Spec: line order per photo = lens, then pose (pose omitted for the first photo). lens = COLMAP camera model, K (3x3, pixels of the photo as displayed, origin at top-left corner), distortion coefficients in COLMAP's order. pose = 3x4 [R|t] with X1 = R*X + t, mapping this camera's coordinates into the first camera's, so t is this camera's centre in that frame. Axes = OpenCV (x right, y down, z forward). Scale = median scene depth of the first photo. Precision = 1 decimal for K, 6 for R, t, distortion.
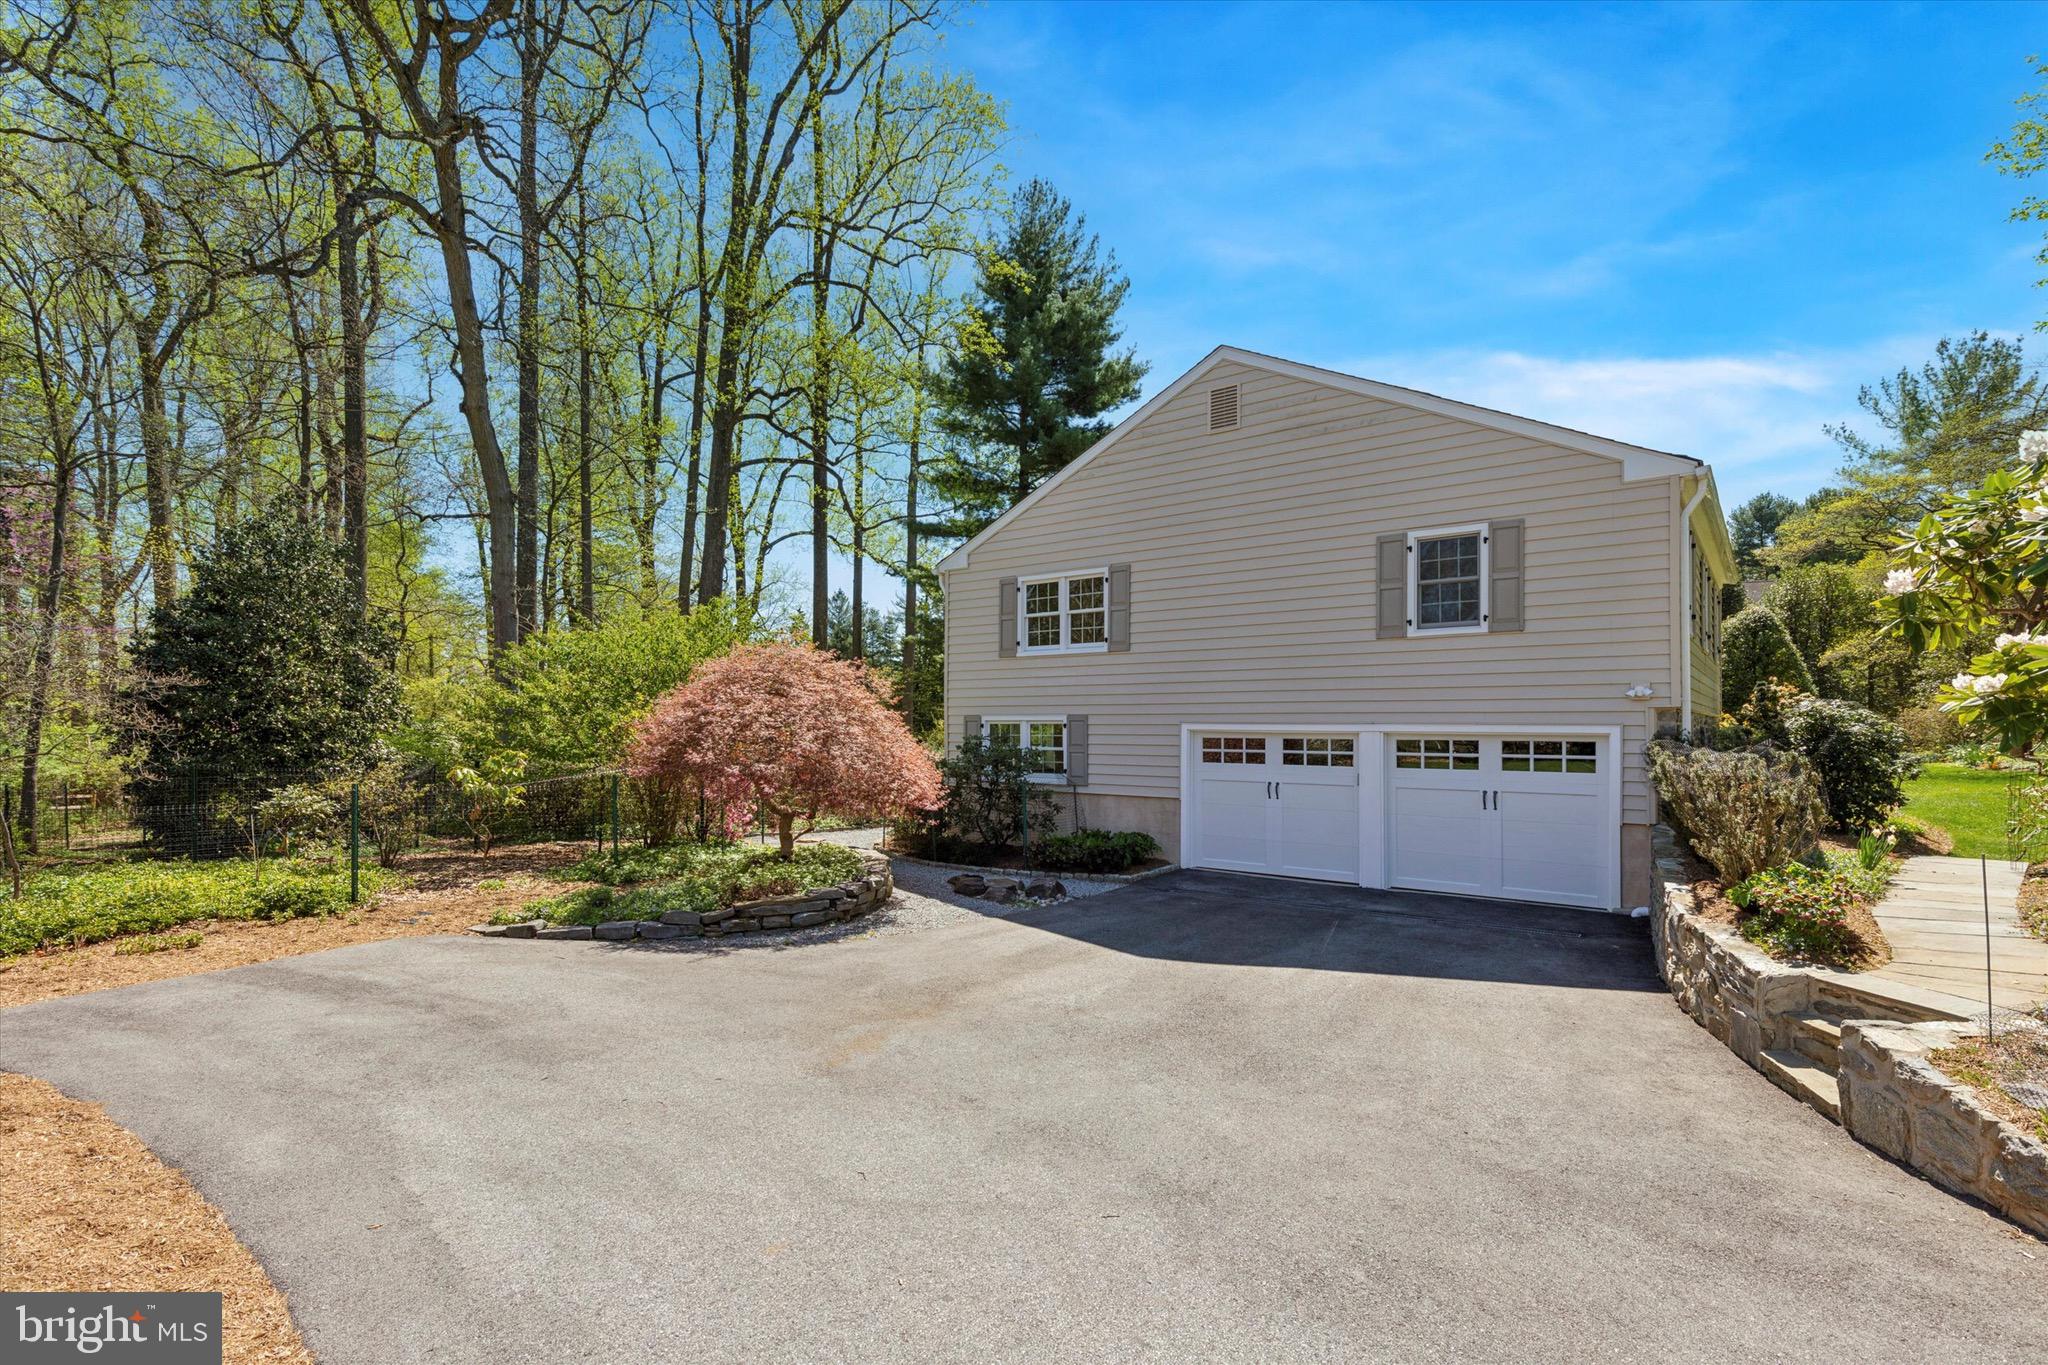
lens RADIAL K [[982.8, 0, 1012.3], [0, 982.8, 712.2], [0, 0, 1]] dist [0.027730, 0.001243]
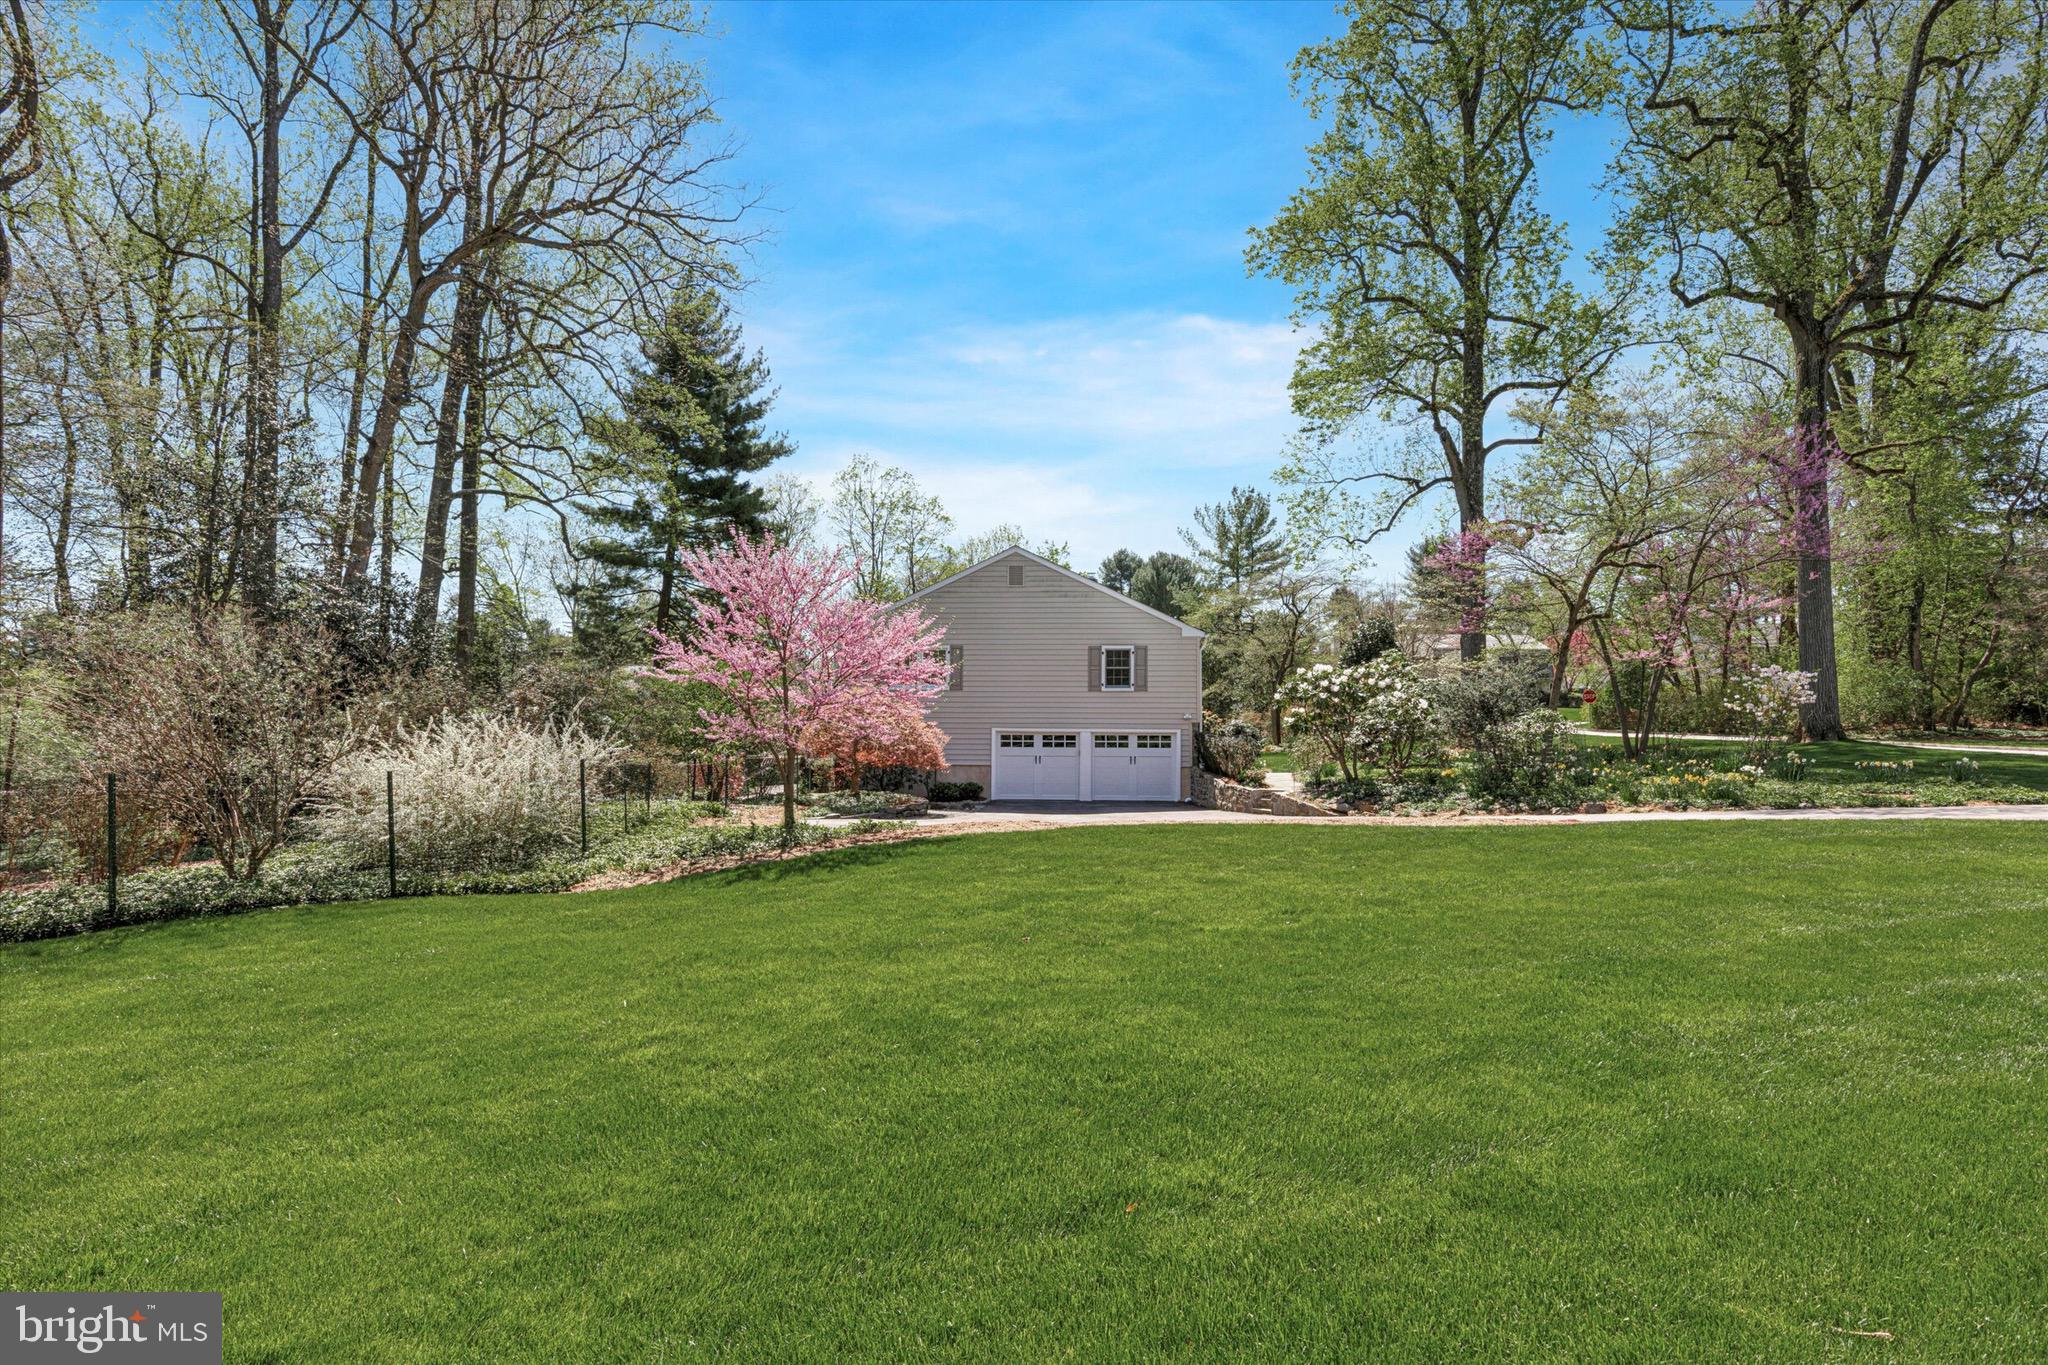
lens RADIAL K [[982.8, 0, 1024.6], [0, 982.8, 695.1], [0, 0, 1]] dist [0.027730, 0.001243]
pose [[0.854896, 0.023407, 0.518271, -0.750139], [-0.011311, 0.999585, -0.026486, -0.002313], [-0.518676, 0.016781, 0.854806, -0.694365]]
